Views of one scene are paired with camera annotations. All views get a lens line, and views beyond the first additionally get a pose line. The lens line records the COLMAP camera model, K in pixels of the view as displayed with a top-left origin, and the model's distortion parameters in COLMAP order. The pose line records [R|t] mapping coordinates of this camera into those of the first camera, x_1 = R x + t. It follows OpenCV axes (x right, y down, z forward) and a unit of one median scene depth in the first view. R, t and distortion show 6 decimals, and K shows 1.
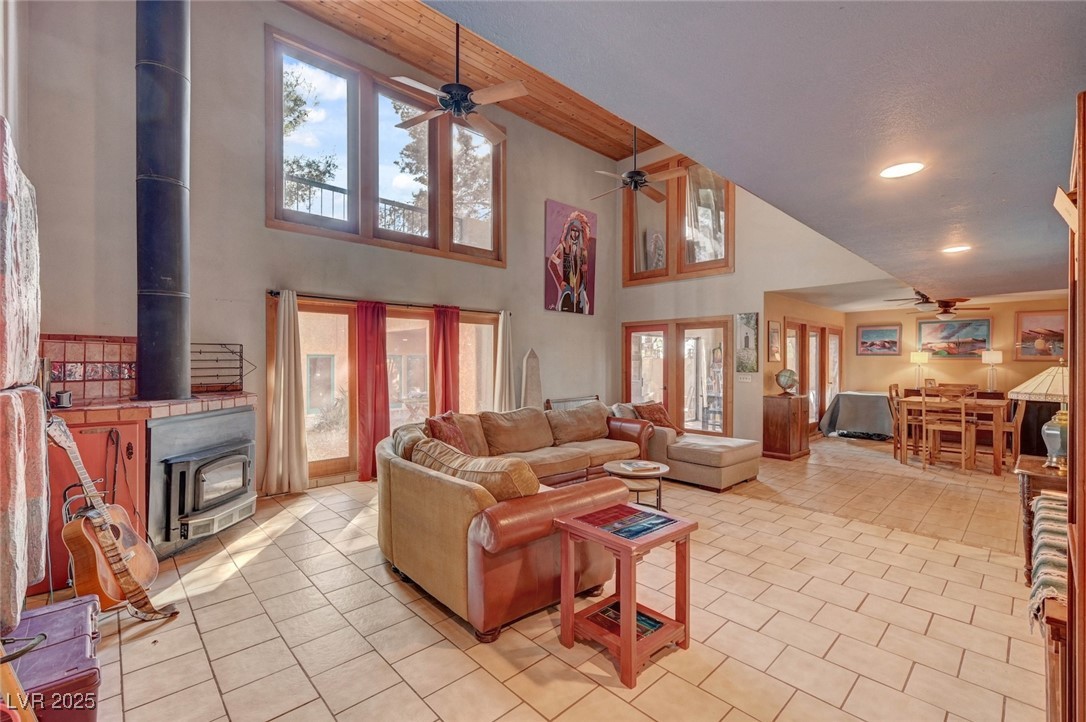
lens RADIAL K [[467.1, 0, 552.2], [0, 467.1, 364.4], [0, 0, 1]] dist [0.002452, 0.000613]
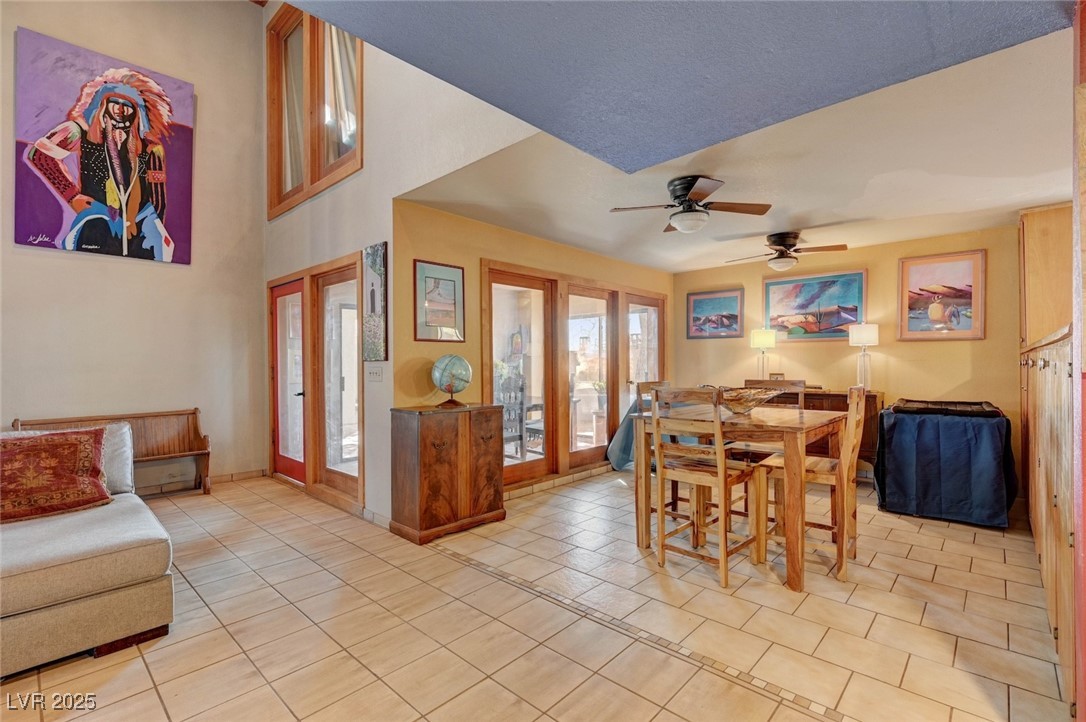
lens RADIAL K [[481.0, 0, 547.1], [0, 481.0, 366.8], [0, 0, 1]] dist [-0.003799, 0.000728]
pose [[0.998257, -0.008297, 0.058427, 0.511751], [0.008226, 0.999965, 0.001463, 0.020932], [-0.058437, -0.000980, 0.998291, 0.423172]]
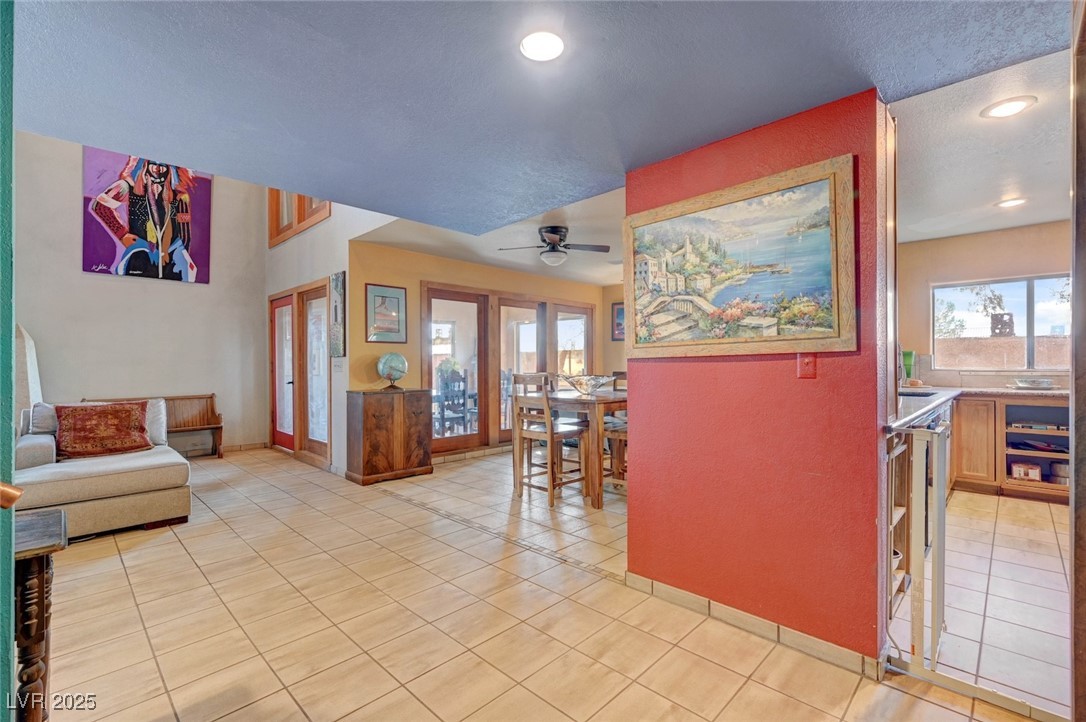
lens RADIAL K [[481.0, 0, 554.4], [0, 481.0, 367.3], [0, 0, 1]] dist [-0.003799, 0.000728]
pose [[0.999539, -0.006107, 0.029754, 0.643271], [0.006134, 0.999981, -0.000816, 0.030839], [-0.029748, 0.000999, 0.999557, 0.246622]]
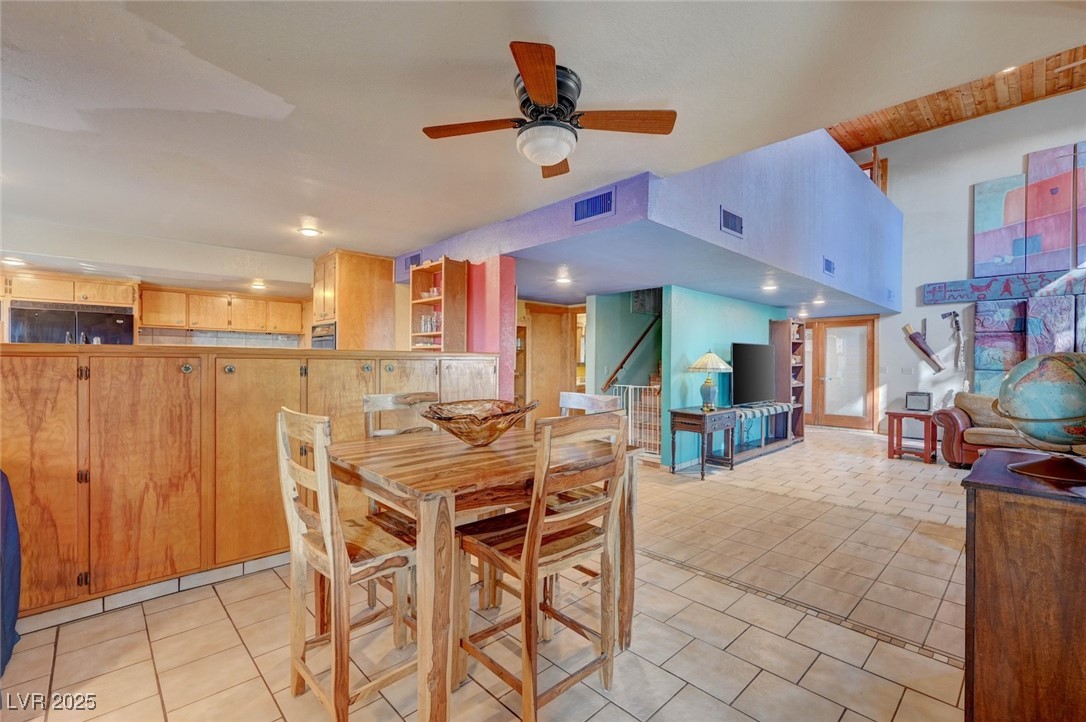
lens RADIAL K [[481.0, 0, 543.3], [0, 481.0, 361.0], [0, 0, 1]] dist [-0.003799, 0.000728]
pose [[-0.999747, -0.005152, 0.021900, 0.656450], [-0.004981, 0.999957, 0.007853, 0.010256], [-0.021940, 0.007742, -0.999729, 1.107991]]
